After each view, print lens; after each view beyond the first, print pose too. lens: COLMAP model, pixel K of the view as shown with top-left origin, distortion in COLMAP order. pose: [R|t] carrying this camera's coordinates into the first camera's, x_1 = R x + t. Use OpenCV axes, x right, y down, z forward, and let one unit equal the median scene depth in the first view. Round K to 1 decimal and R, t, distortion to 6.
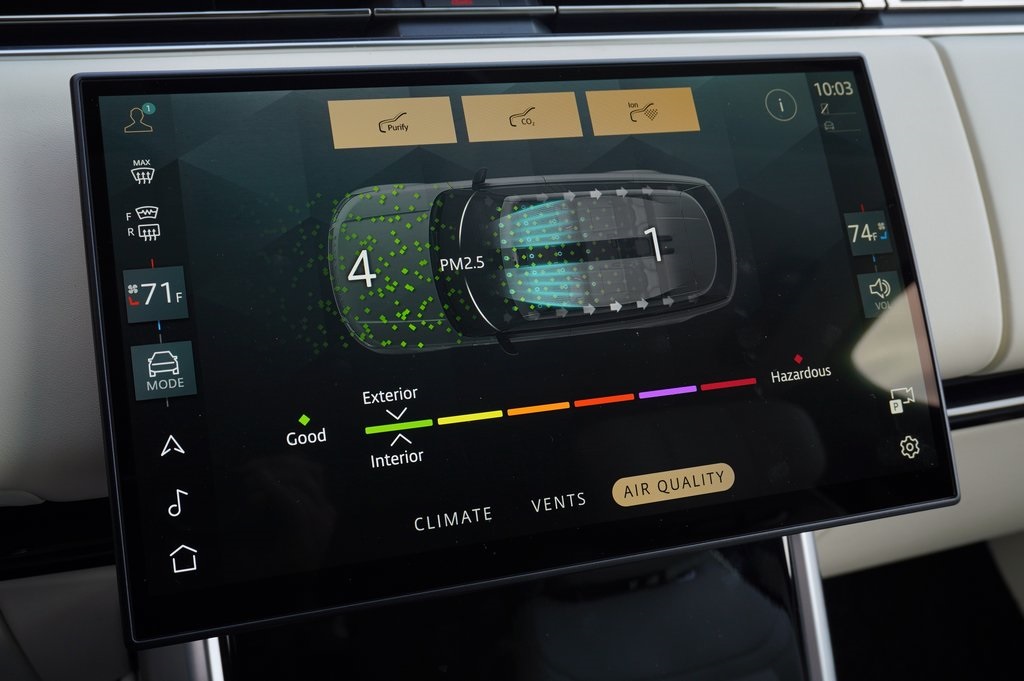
lens RADIAL K [[1078.4, 0, 509.9], [0, 1078.4, 343.8], [0, 0, 1]] dist [0.000141, 0.000000]
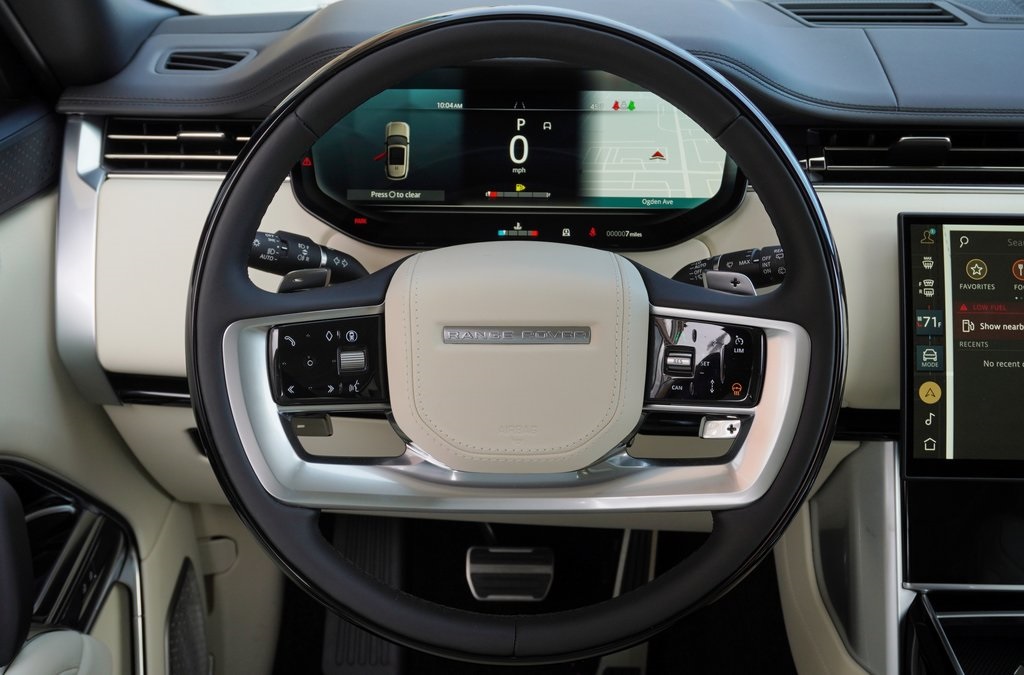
lens RADIAL K [[1206.5, 0, 509.8], [0, 1206.5, 346.1], [0, 0, 1]] dist [0.009198, 0.000000]
pose [[0.949412, 0.144192, -0.278973, -0.379503], [-0.118012, 0.987061, 0.108557, -0.138471], [0.291017, -0.070143, 0.954143, -1.328343]]
